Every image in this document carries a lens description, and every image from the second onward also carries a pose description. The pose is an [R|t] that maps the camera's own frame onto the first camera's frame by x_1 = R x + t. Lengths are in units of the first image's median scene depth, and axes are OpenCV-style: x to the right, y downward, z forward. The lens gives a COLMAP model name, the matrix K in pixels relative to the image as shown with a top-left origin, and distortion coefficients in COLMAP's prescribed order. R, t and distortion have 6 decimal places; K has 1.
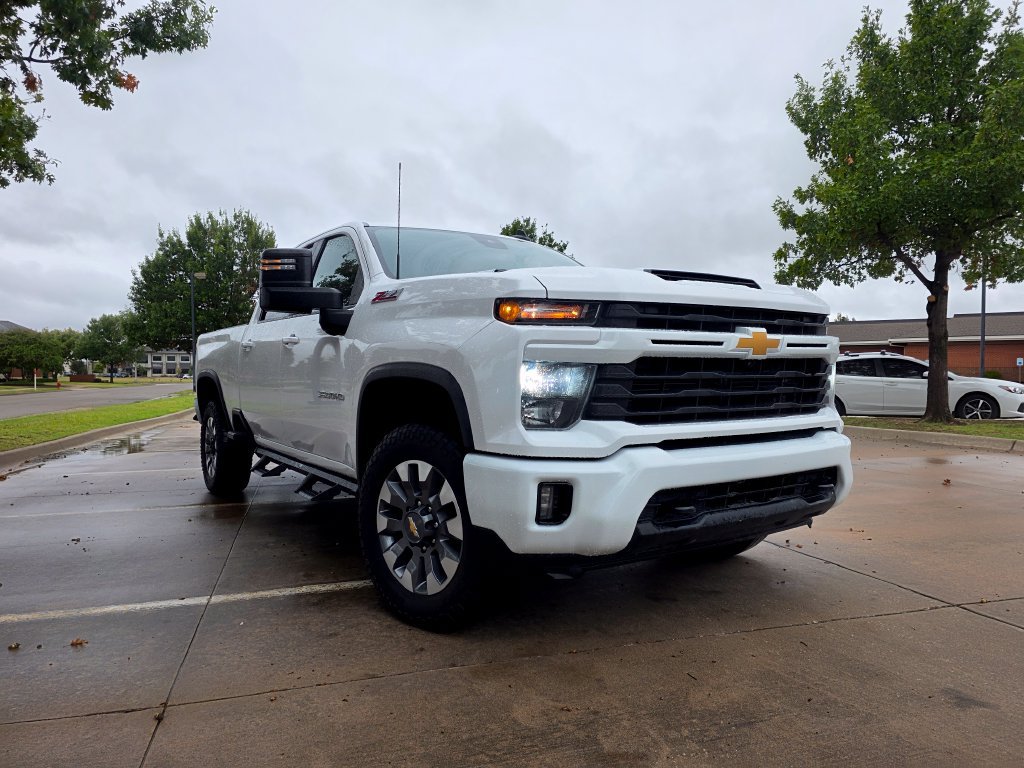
lens RADIAL K [[688.3, 0, 509.7], [0, 688.3, 381.8], [0, 0, 1]] dist [0.050590, -0.042776]
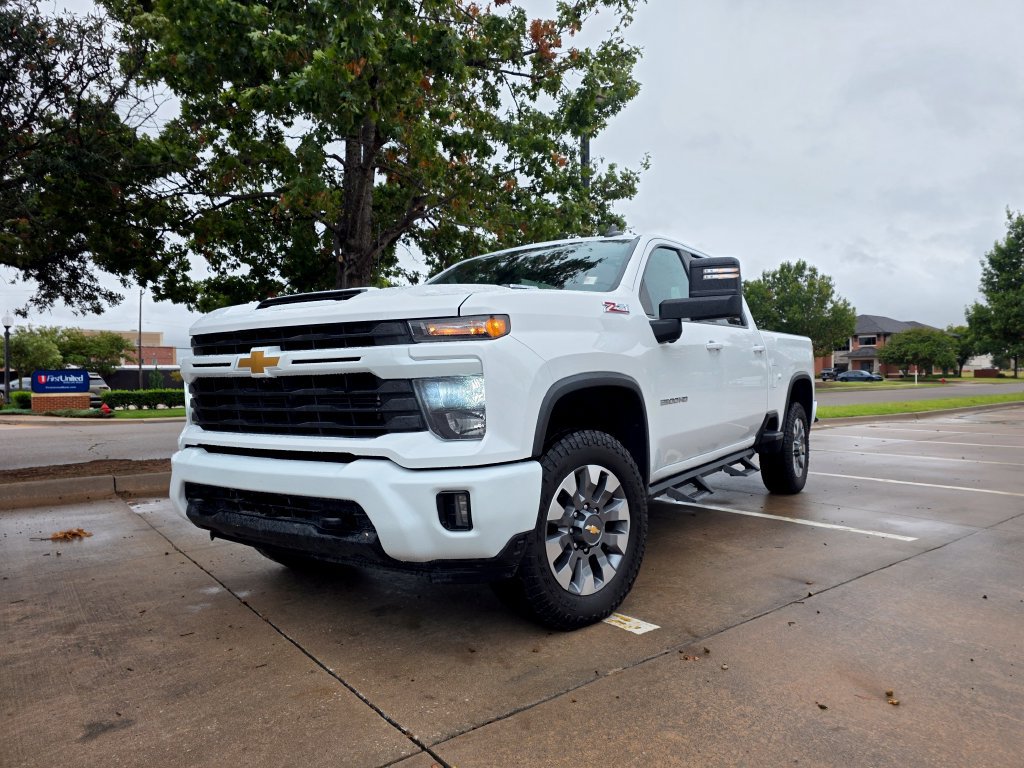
lens RADIAL K [[688.3, 0, 528.8], [0, 688.3, 379.5], [0, 0, 1]] dist [0.050590, -0.042776]
pose [[0.384138, -0.000839, -0.923275, 1.264617], [0.004632, 0.999989, 0.001019, -0.025392], [0.923264, -0.004668, 0.384138, 0.828528]]
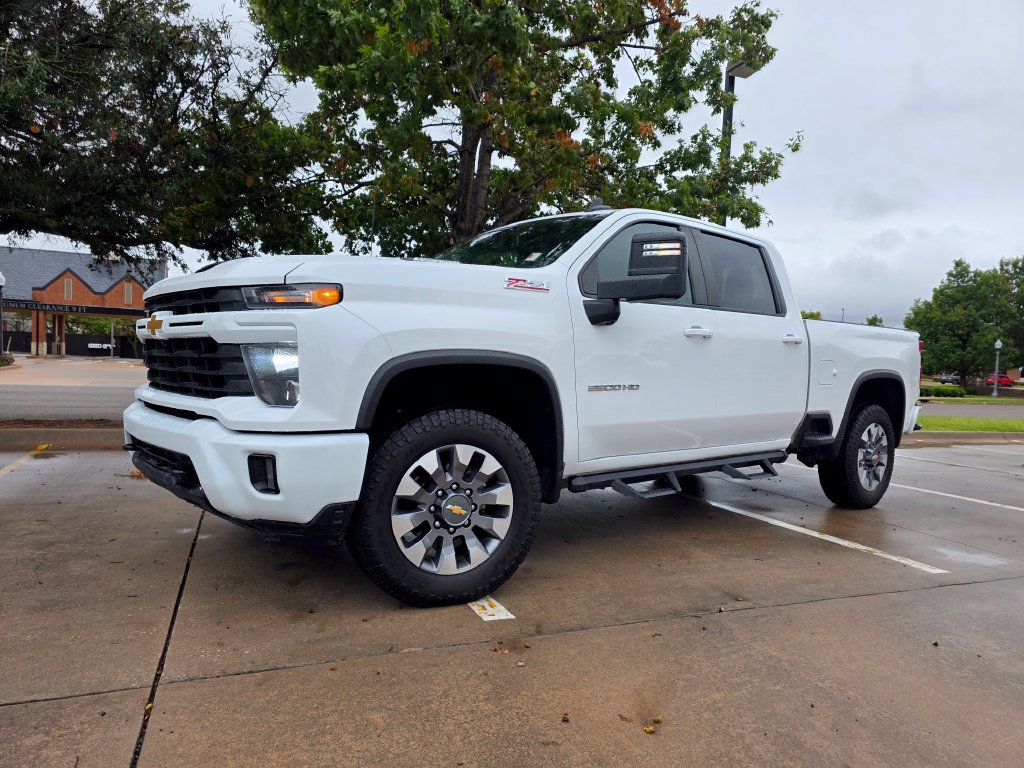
lens RADIAL K [[688.3, 0, 528.6], [0, 688.3, 391.3], [0, 0, 1]] dist [0.050590, -0.042776]
pose [[0.118568, 0.046987, -0.991834, 1.348717], [-0.046904, 0.998030, 0.041673, -0.020461], [0.991837, 0.041580, 0.120539, 1.257931]]
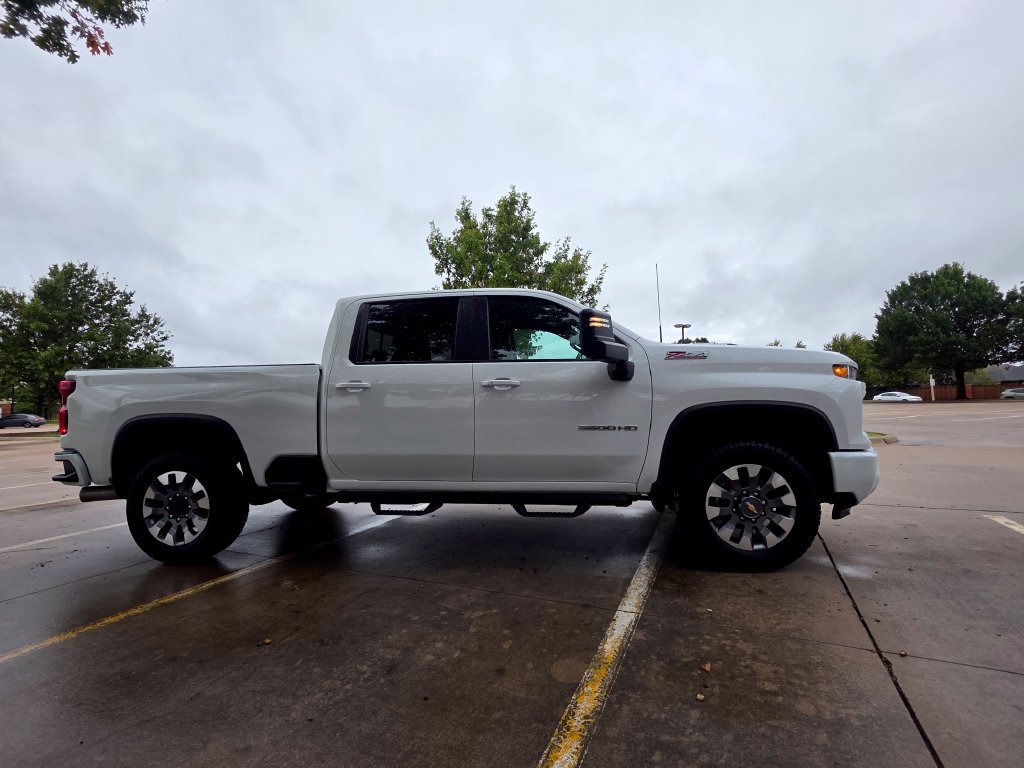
lens RADIAL K [[481.7, 0, 510.2], [0, 481.7, 385.0], [0, 0, 1]] dist [0.002727, 0.001701]
pose [[0.655997, 0.015128, 0.754612, -1.219139], [0.032783, 0.998284, -0.048512, -0.025594], [-0.754051, 0.056562, 0.654376, 0.644113]]
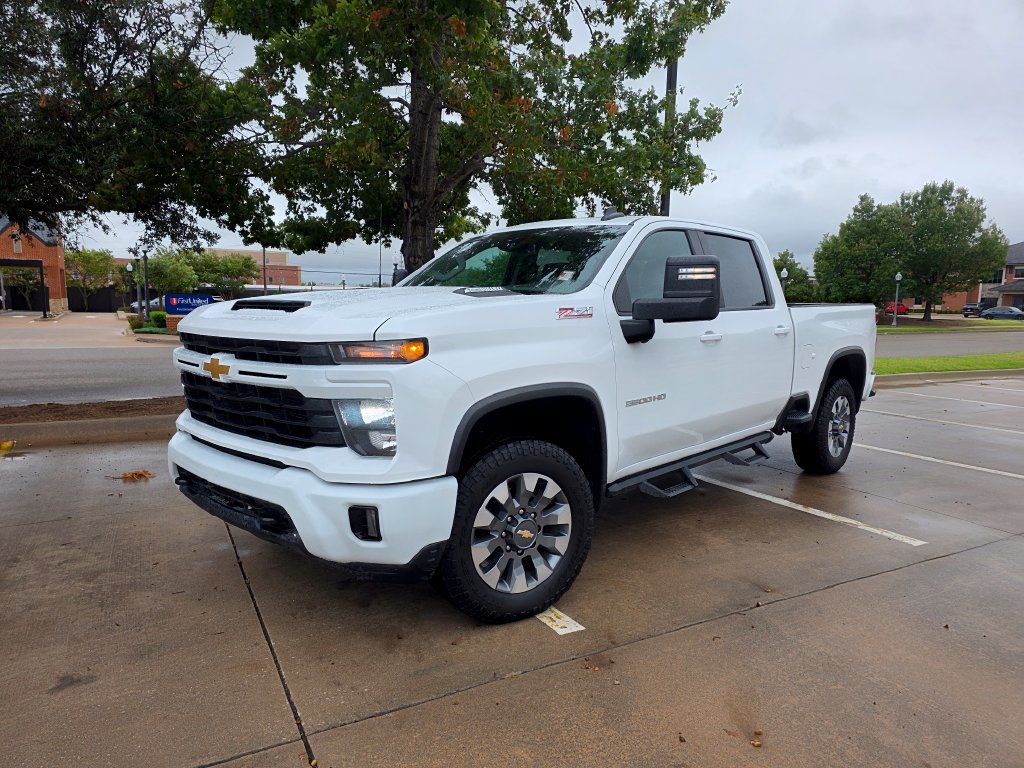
lens RADIAL K [[688.3, 0, 518.3], [0, 688.3, 396.5], [0, 0, 1]] dist [0.050590, -0.042776]
pose [[0.221236, 0.137536, -0.965473, 1.353126], [-0.022185, 0.990459, 0.136012, -0.151142], [0.974968, -0.008672, 0.222176, 1.047390]]
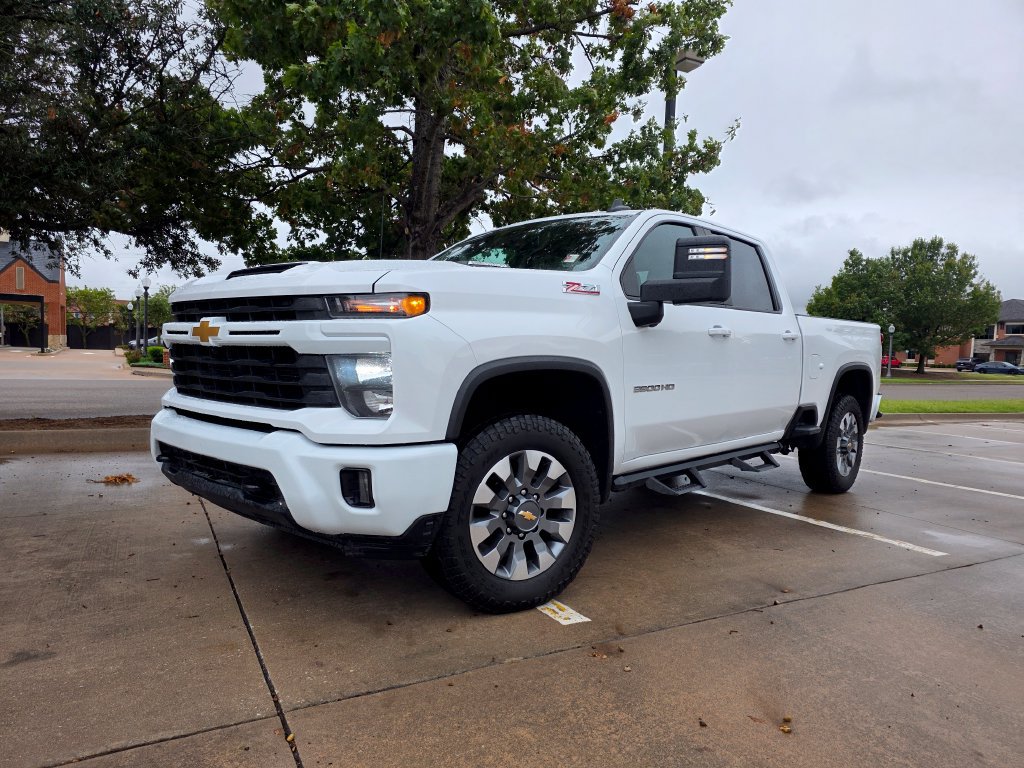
lens RADIAL K [[688.3, 0, 514.3], [0, 688.3, 387.0], [0, 0, 1]] dist [0.050590, -0.042776]
pose [[0.221228, 0.060487, -0.973344, 1.312485], [-0.039170, 0.997820, 0.053105, -0.039625], [0.974435, 0.026377, 0.223115, 1.047271]]
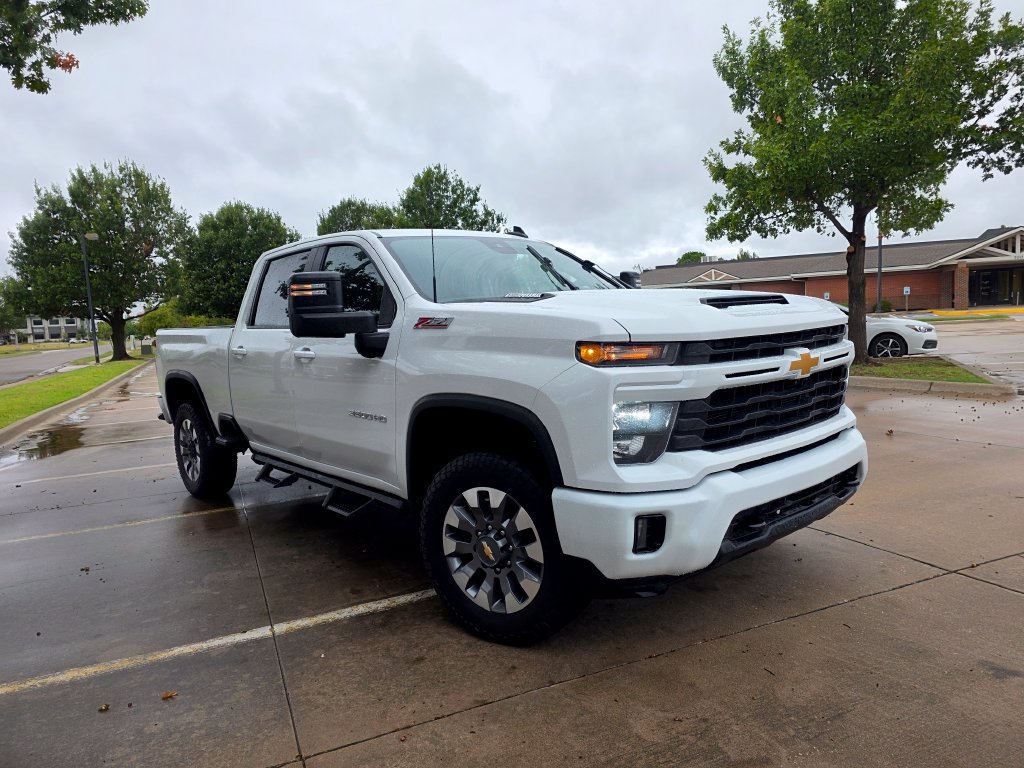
lens RADIAL K [[689.5, 0, 512.1], [0, 689.5, 379.0], [0, 0, 1]] dist [0.051724, -0.045292]
pose [[0.990555, -0.059540, 0.123511, -0.199069], [0.049830, 0.995527, 0.080272, -0.121004], [-0.127738, -0.073359, 0.989091, -0.022152]]
